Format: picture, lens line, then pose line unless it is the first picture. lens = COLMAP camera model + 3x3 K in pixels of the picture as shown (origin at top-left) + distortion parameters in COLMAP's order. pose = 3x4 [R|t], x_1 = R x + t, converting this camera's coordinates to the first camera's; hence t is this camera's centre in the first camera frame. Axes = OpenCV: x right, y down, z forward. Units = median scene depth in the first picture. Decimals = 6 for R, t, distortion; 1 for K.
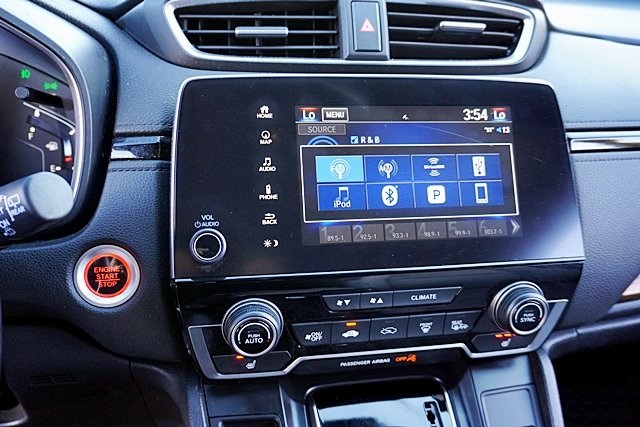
lens RADIAL K [[545.7, 0, 317.6], [0, 545.7, 212.8], [0, 0, 1]] dist [-0.018754, -0.013082]
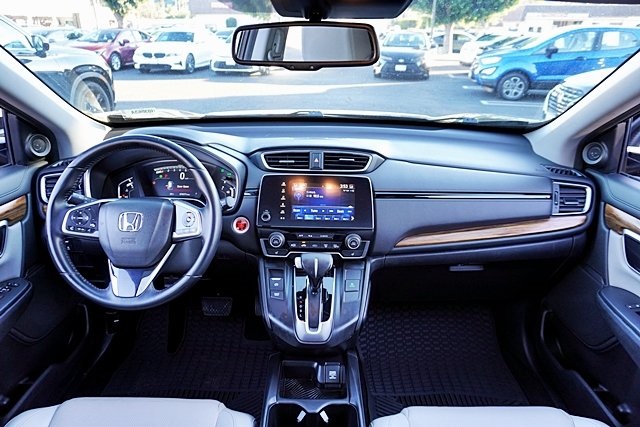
lens RADIAL K [[424.3, 0, 319.1], [0, 424.3, 217.9], [0, 0, 1]] dist [-0.050382, 0.032703]
pose [[0.980600, 0.040594, -0.191772, 0.669785], [-0.057414, 0.994896, -0.082980, 0.260085], [0.187425, 0.092380, 0.977925, -1.687642]]
